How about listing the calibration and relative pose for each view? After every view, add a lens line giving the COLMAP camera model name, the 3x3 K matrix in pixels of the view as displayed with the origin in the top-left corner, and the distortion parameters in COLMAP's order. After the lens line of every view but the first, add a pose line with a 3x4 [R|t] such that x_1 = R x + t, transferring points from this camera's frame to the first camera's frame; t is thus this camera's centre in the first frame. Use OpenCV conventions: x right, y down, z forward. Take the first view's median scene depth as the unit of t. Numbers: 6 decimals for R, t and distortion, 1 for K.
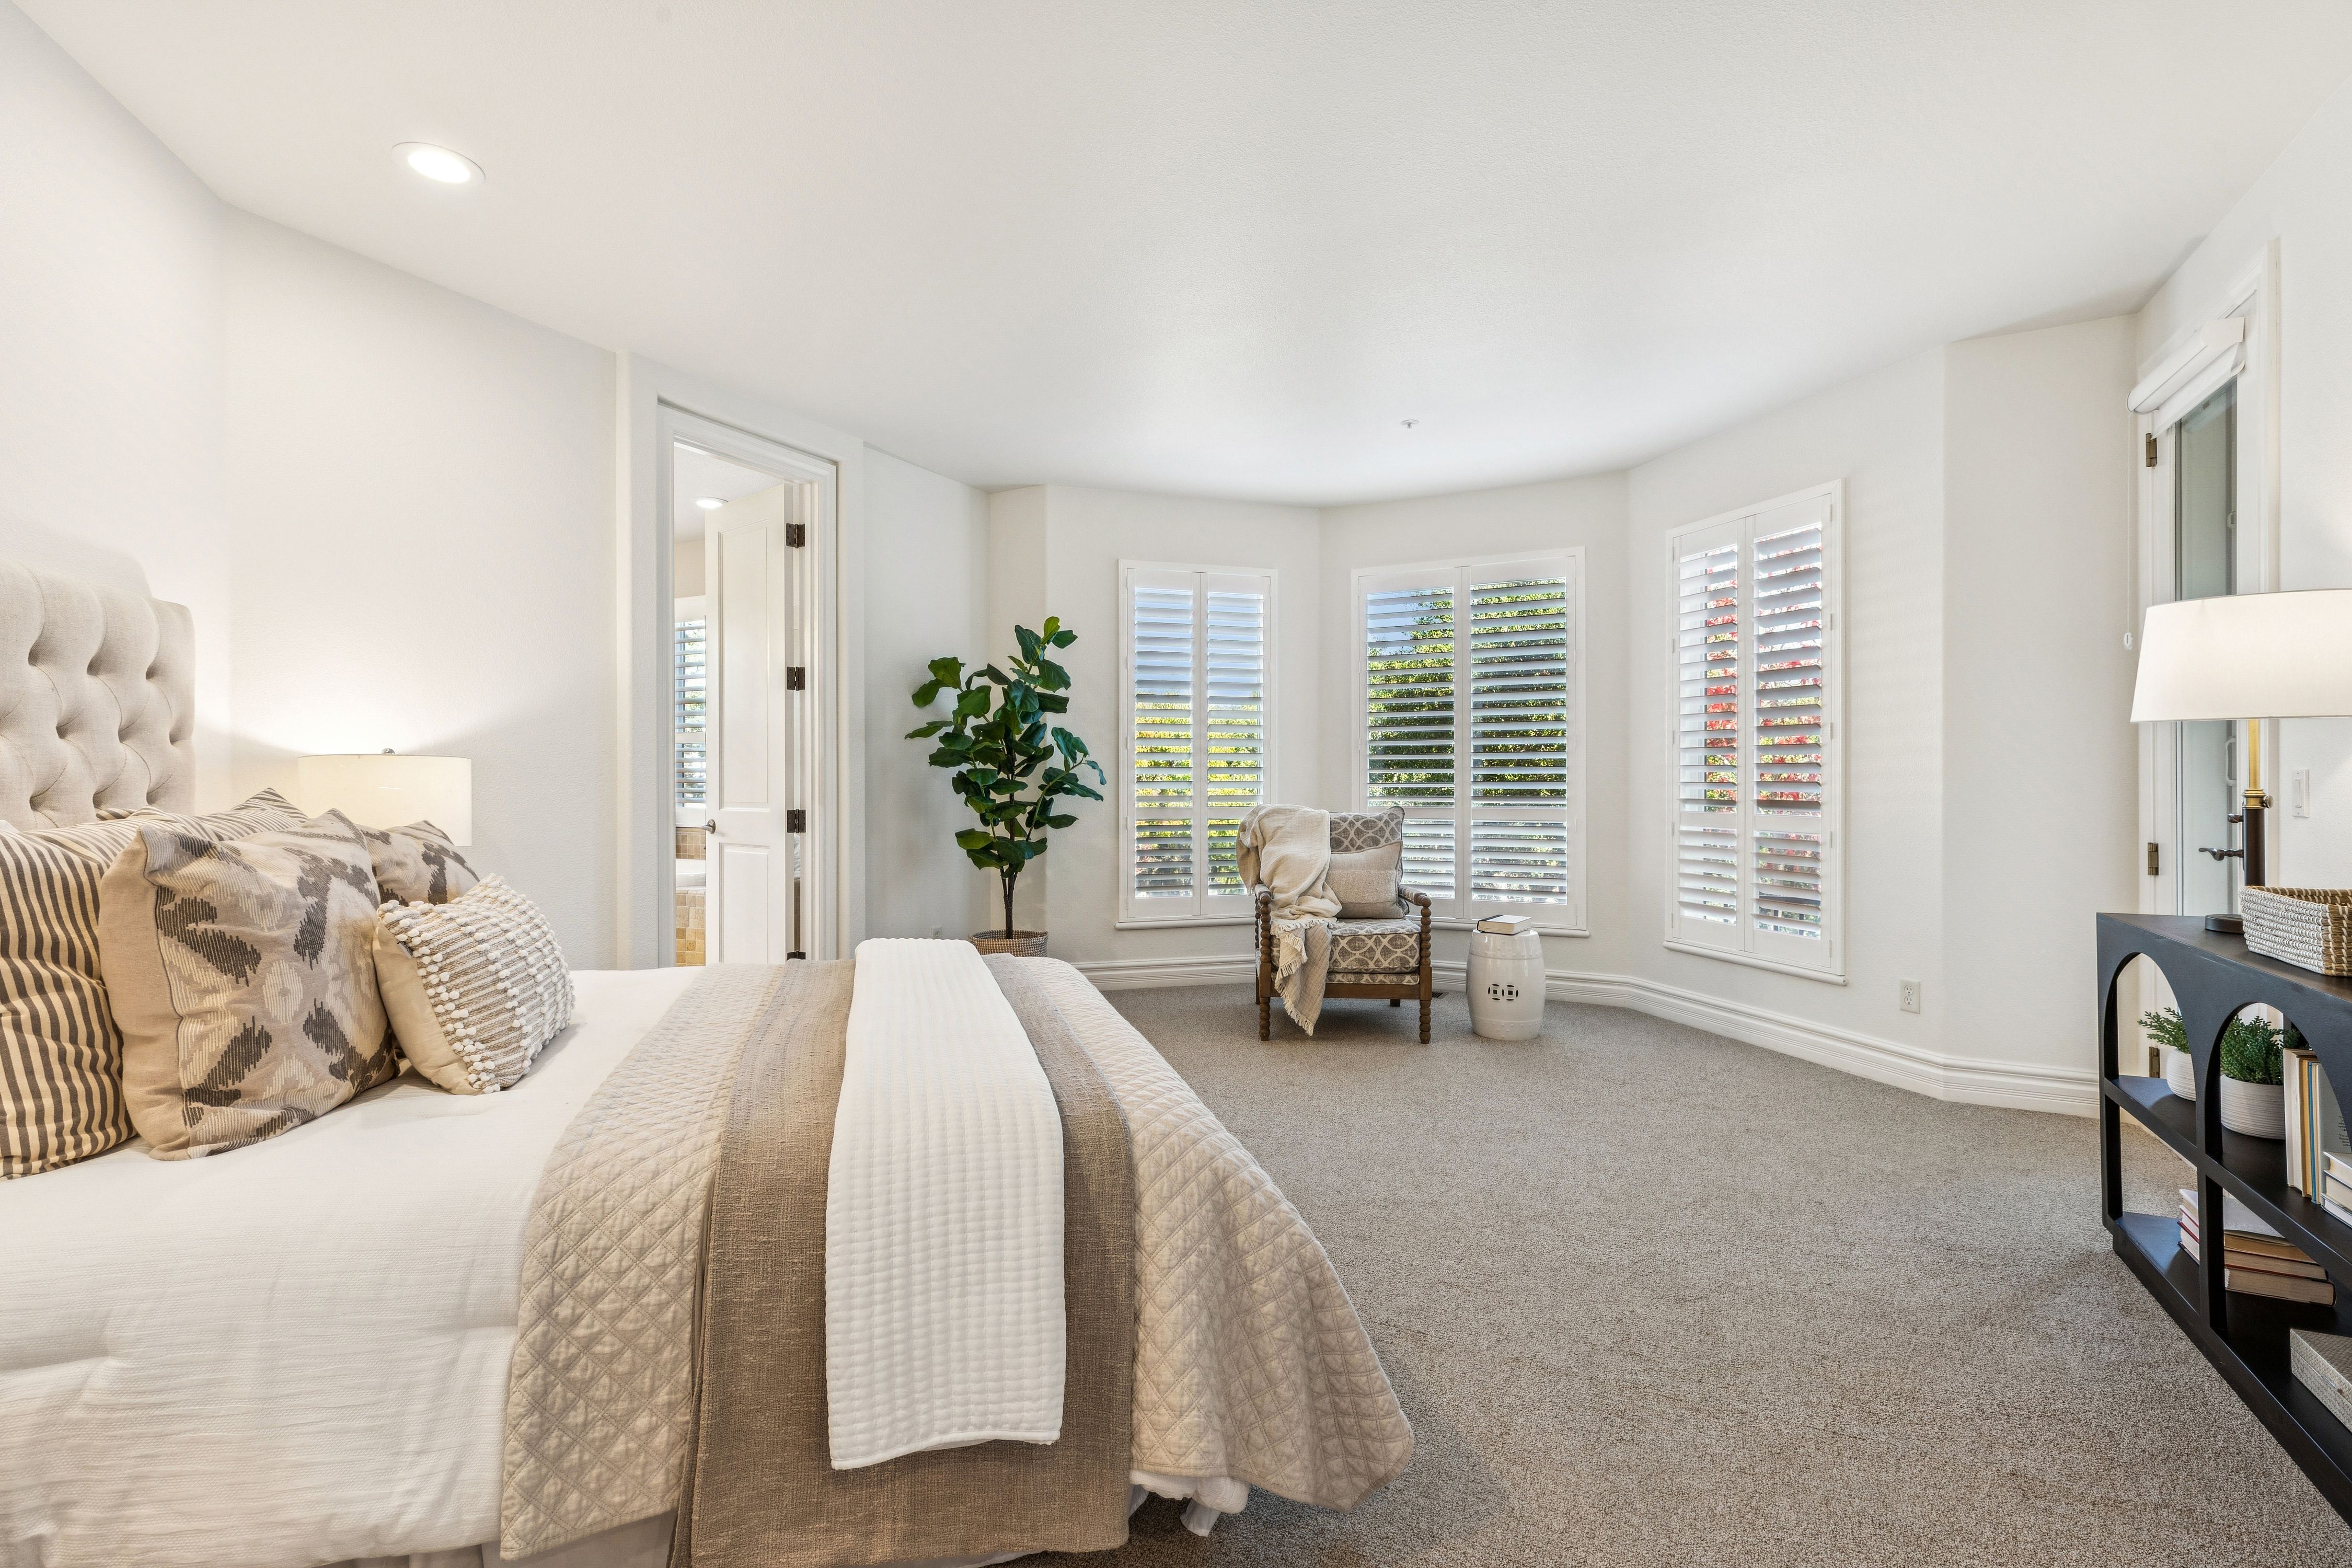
lens RADIAL K [[1051.5, 0, 1180.6], [0, 1051.5, 776.1], [0, 0, 1]] dist [-0.000604, 0.000307]
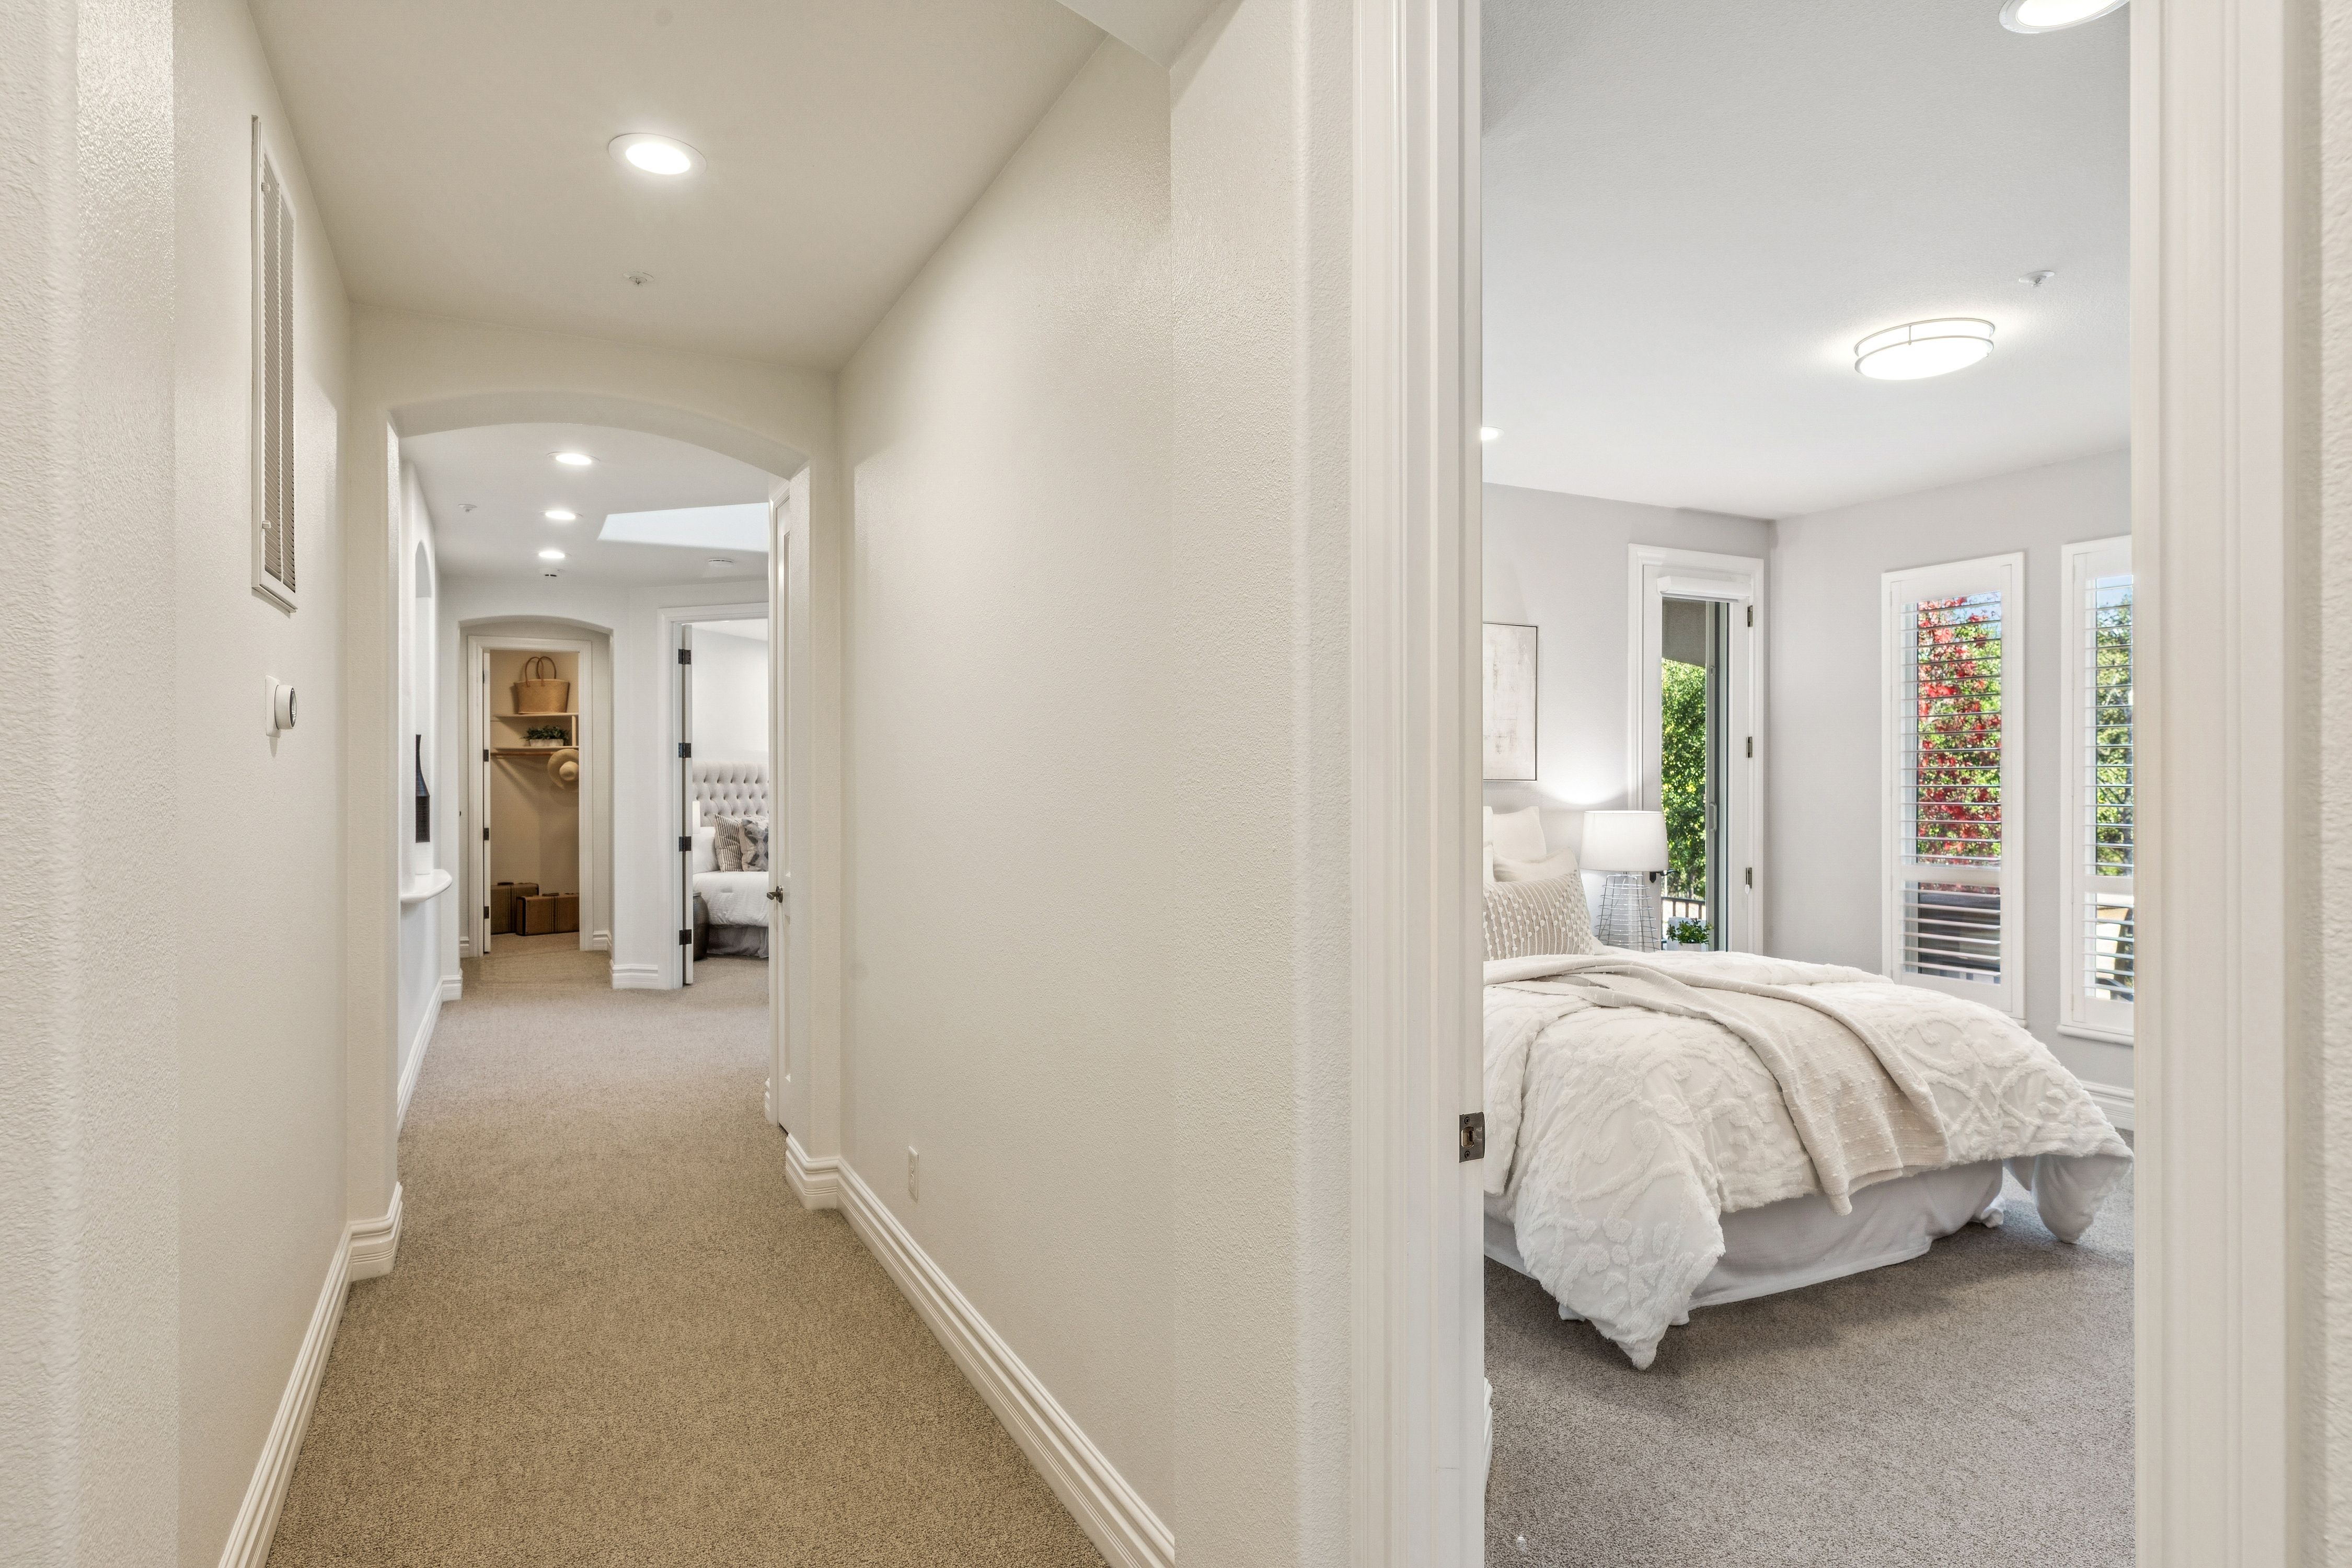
lens RADIAL K [[1279.1, 0, 1158.1], [0, 1279.1, 782.4], [0, 0, 1]] dist [0.025826, -0.000163]
pose [[0.807077, 0.000086, -0.590447, 4.786482], [0.001254, 0.999997, 0.001860, -0.152675], [0.590446, -0.002242, 0.807074, -3.202955]]
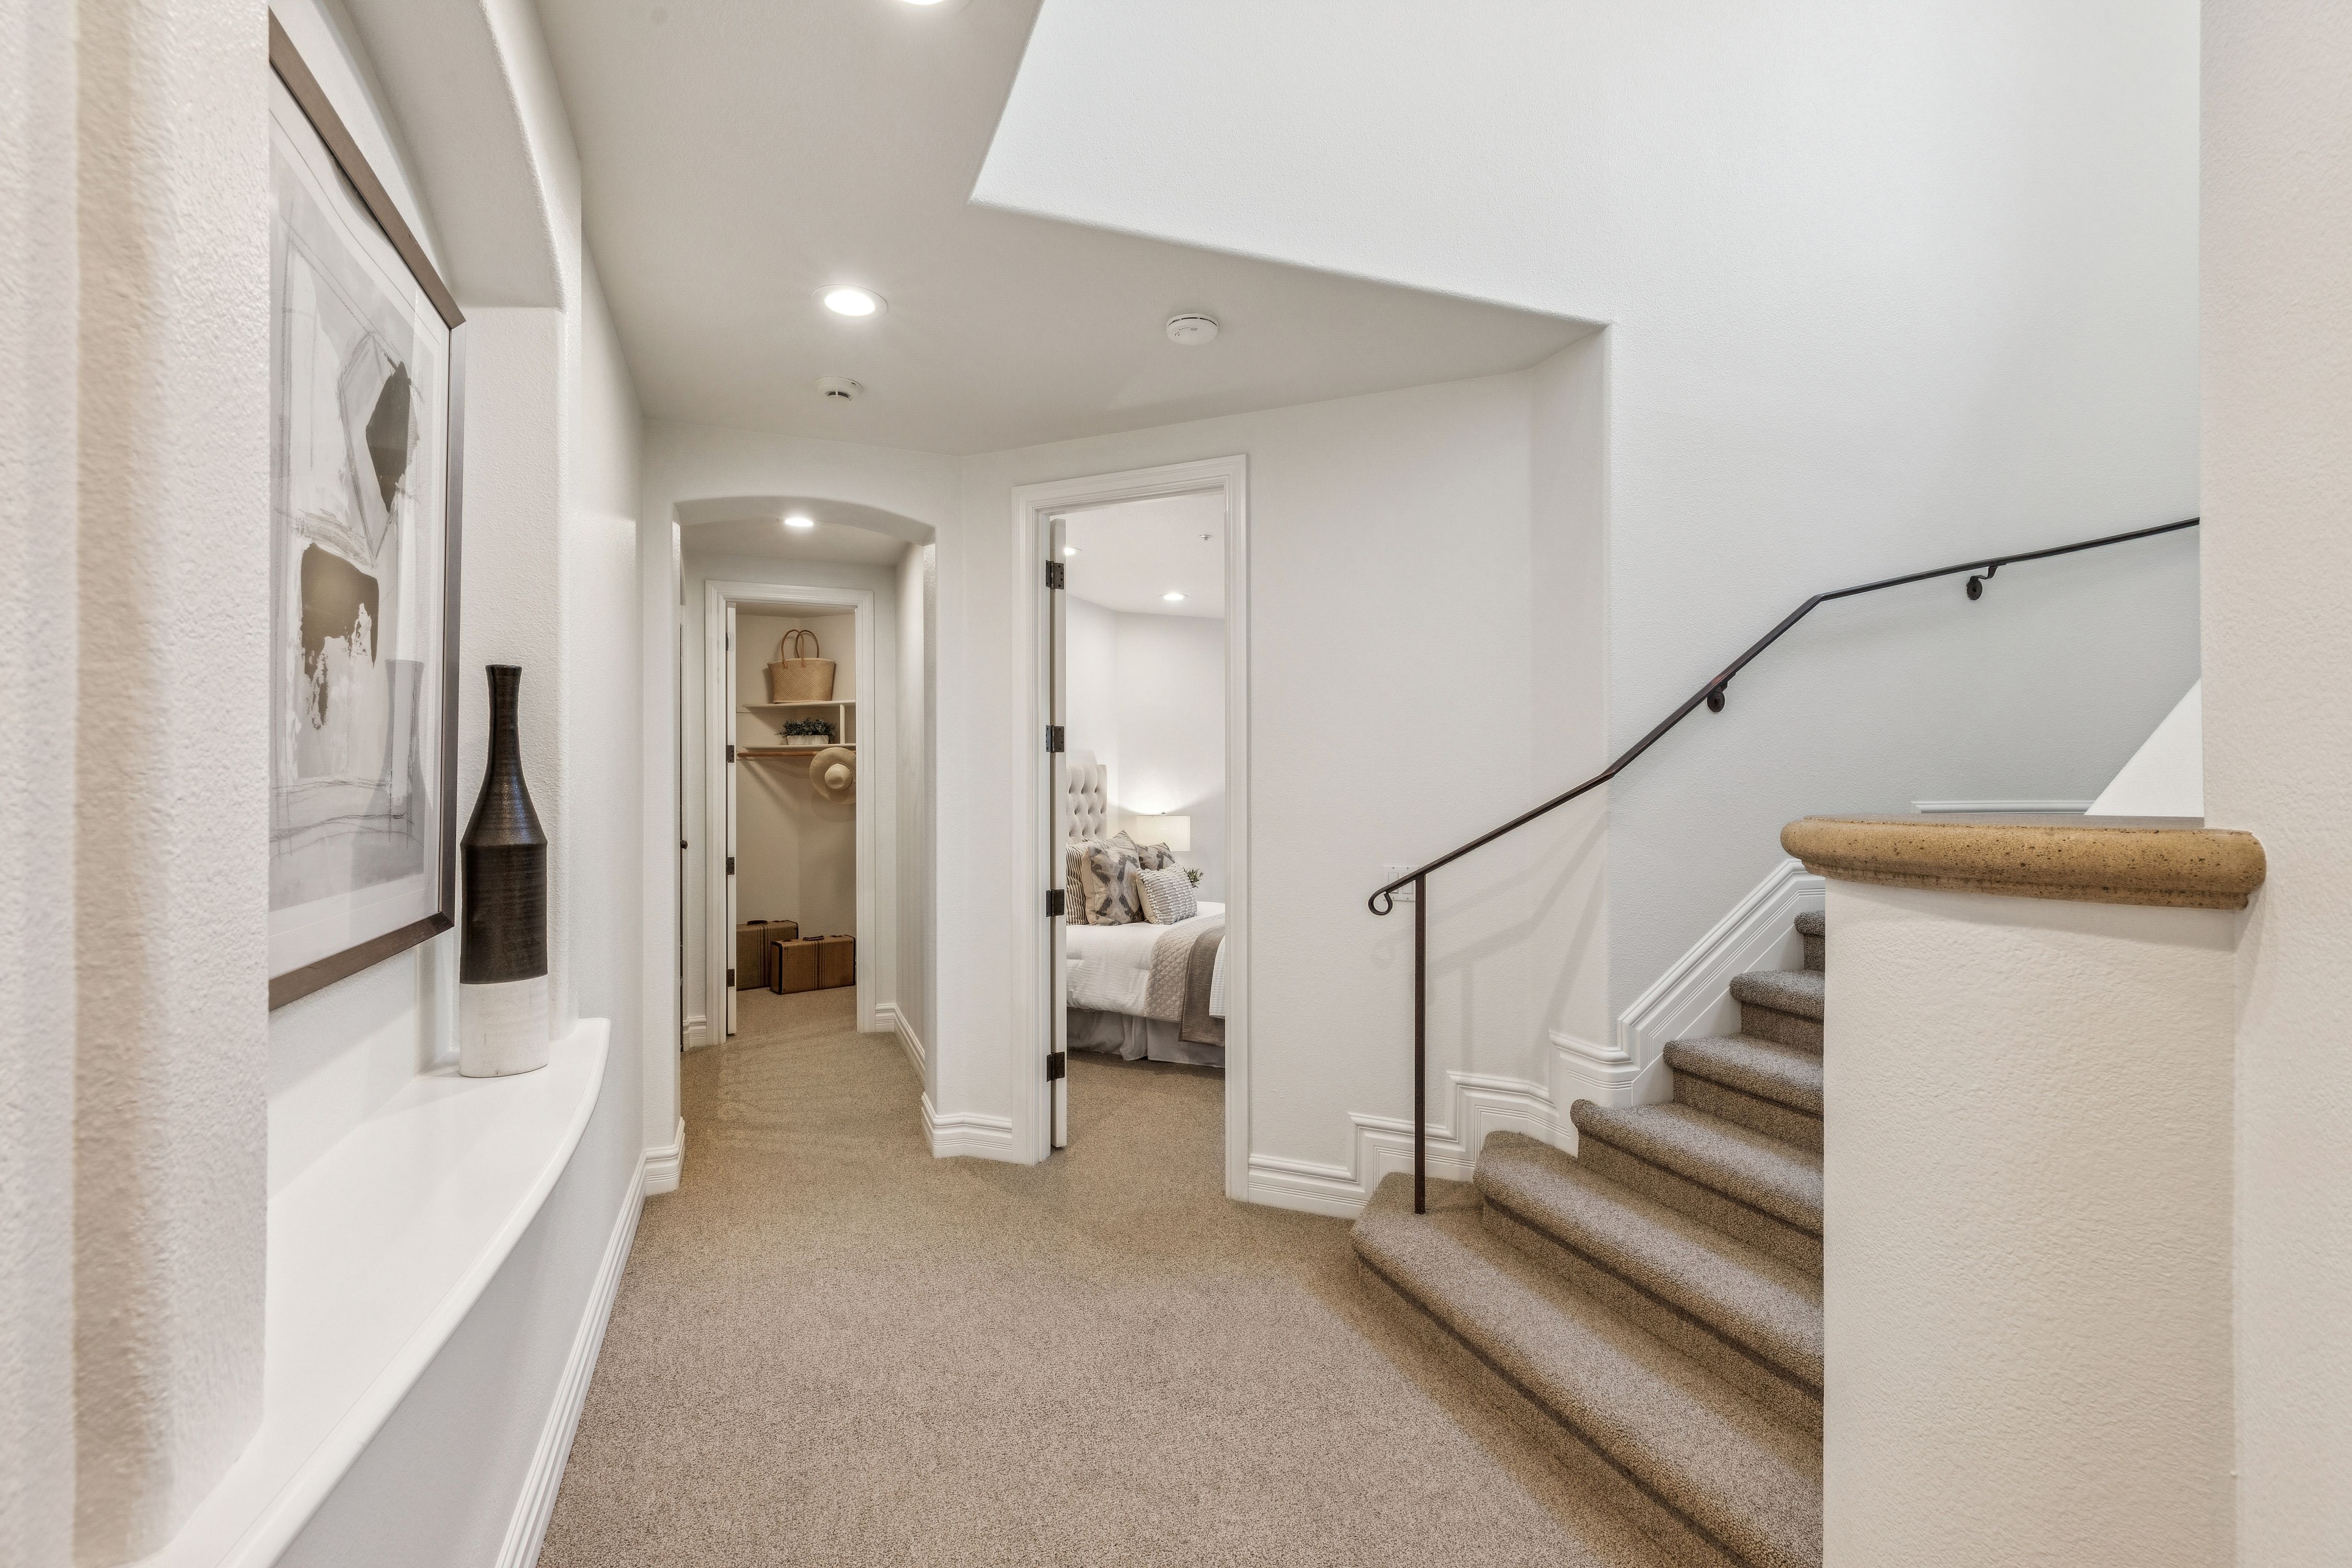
lens RADIAL K [[1051.5, 0, 1183.6], [0, 1051.5, 789.3], [0, 0, 1]] dist [-0.000604, 0.000307]
pose [[0.752969, 0.002560, -0.658051, 1.805452], [0.000537, 0.999990, 0.004505, -0.172461], [0.658056, -0.003745, 0.752960, -1.673097]]
